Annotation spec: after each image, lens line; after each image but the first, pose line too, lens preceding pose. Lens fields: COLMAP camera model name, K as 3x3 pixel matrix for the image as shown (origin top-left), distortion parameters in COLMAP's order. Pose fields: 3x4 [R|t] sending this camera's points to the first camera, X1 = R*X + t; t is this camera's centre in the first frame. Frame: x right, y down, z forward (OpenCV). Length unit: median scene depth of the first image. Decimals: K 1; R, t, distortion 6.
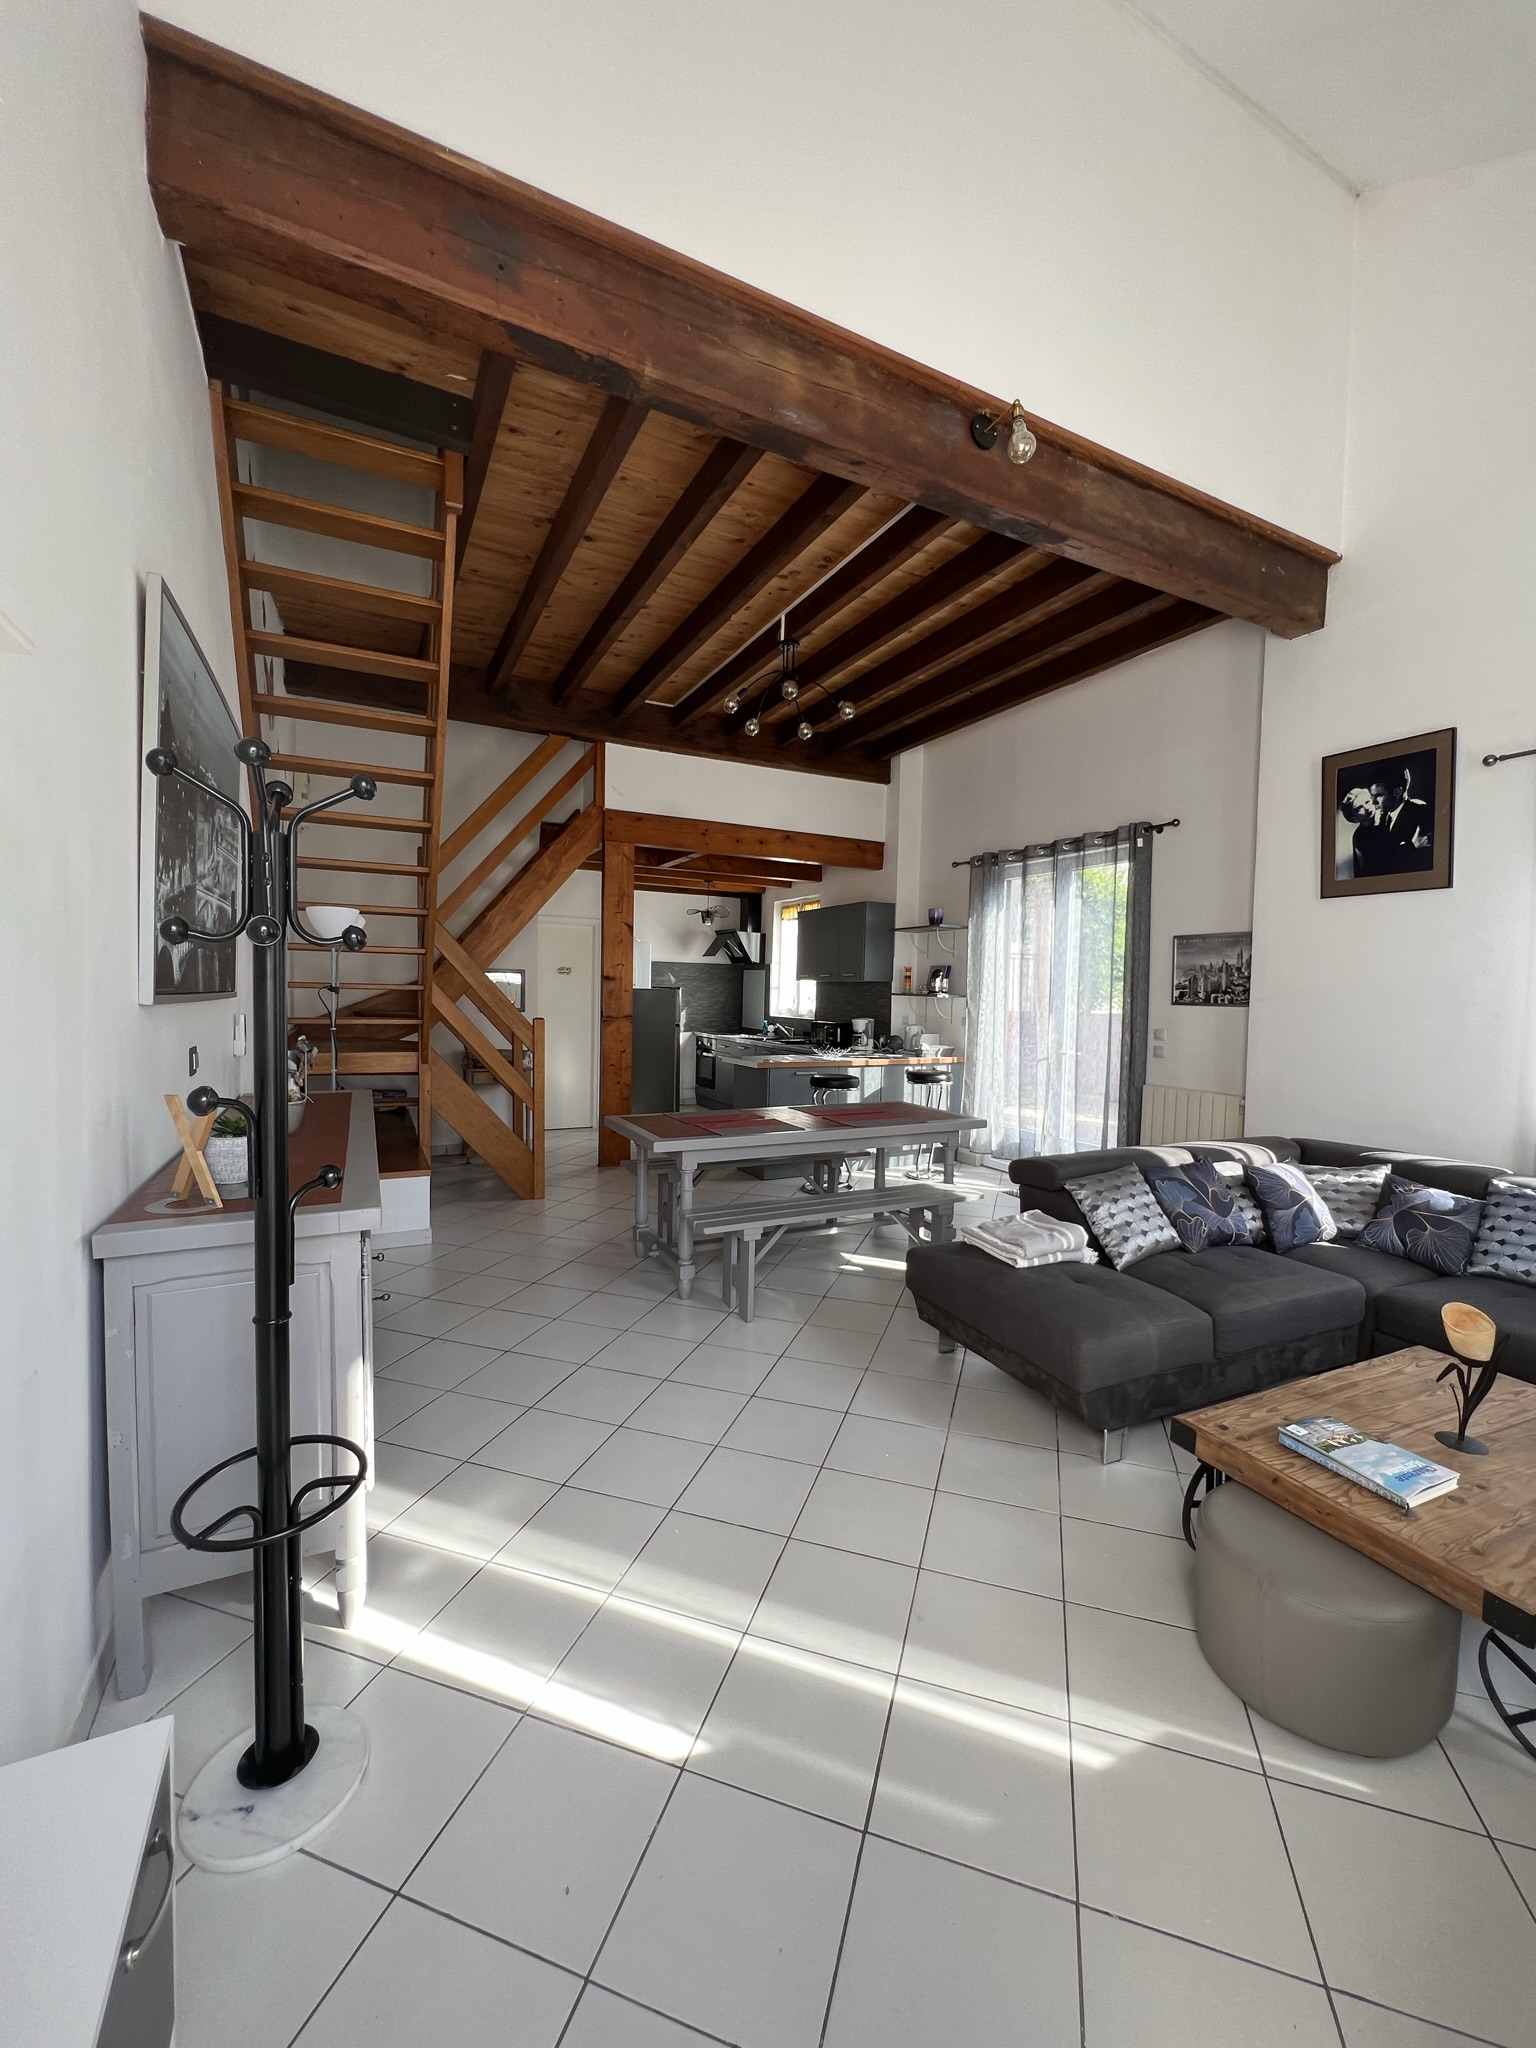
lens RADIAL K [[827.0, 0, 770.6], [0, 827.0, 1020.7], [0, 0, 1]] dist [-0.000010, 0.000000]
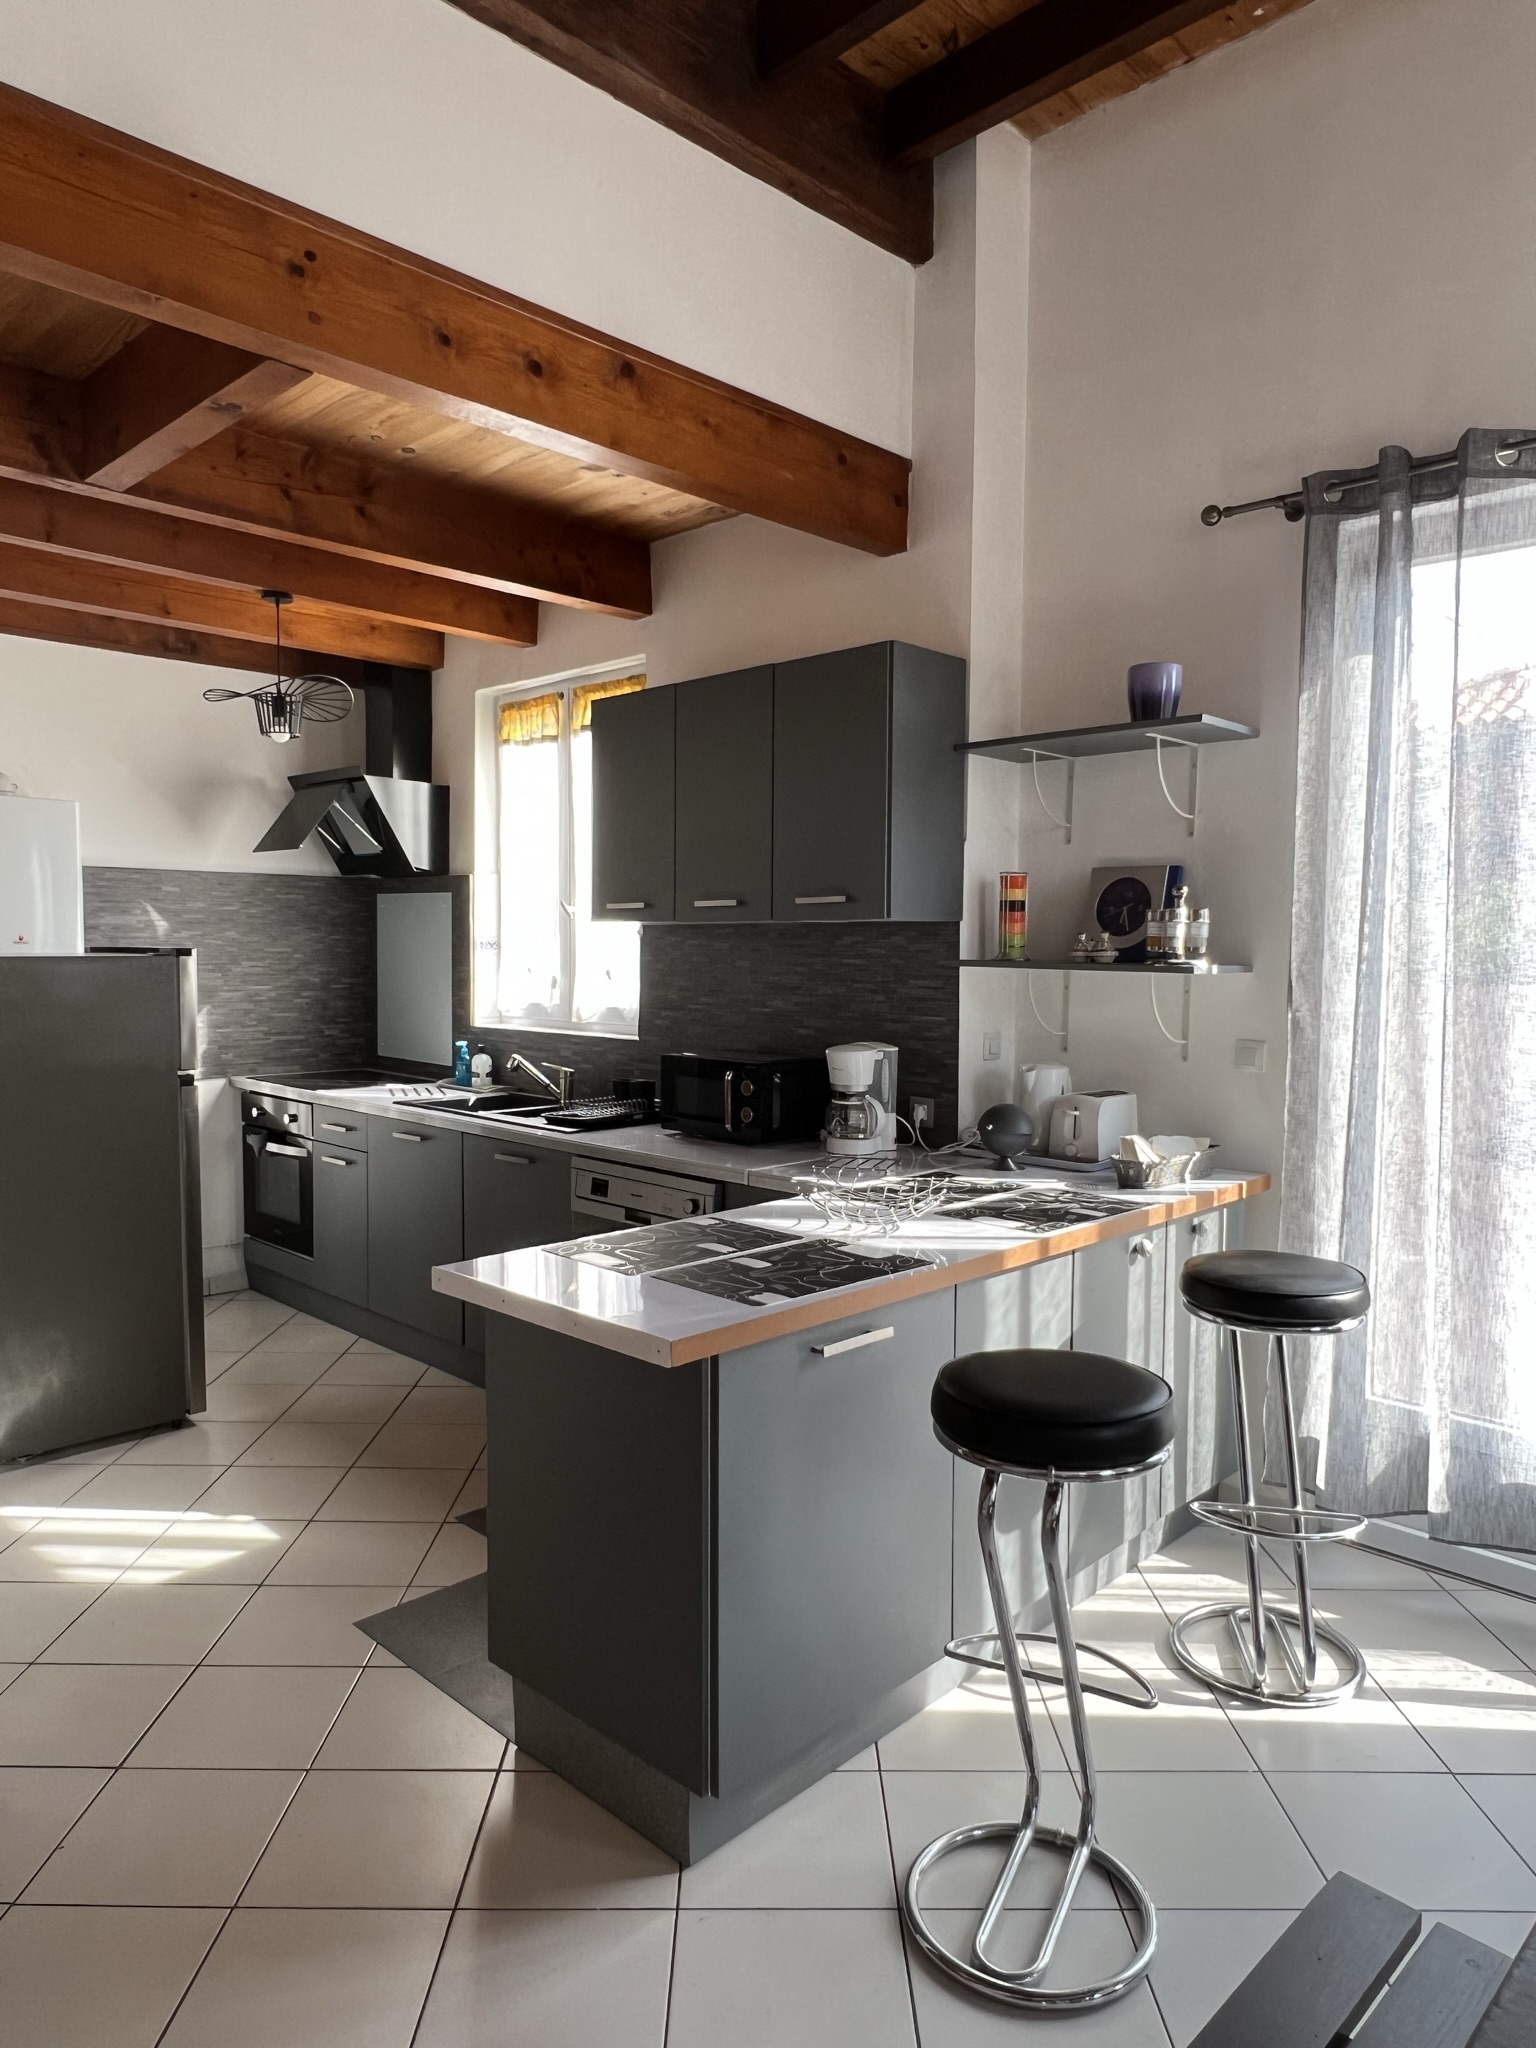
lens RADIAL K [[1340.4, 0, 762.5], [0, 1340.4, 1025.9], [0, 0, 1]] dist [-0.038316, -0.000842]
pose [[0.950195, -0.038803, 0.309231, -0.063158], [0.028736, 0.998900, 0.037046, -0.025233], [-0.310329, -0.026315, 0.950265, 0.485367]]
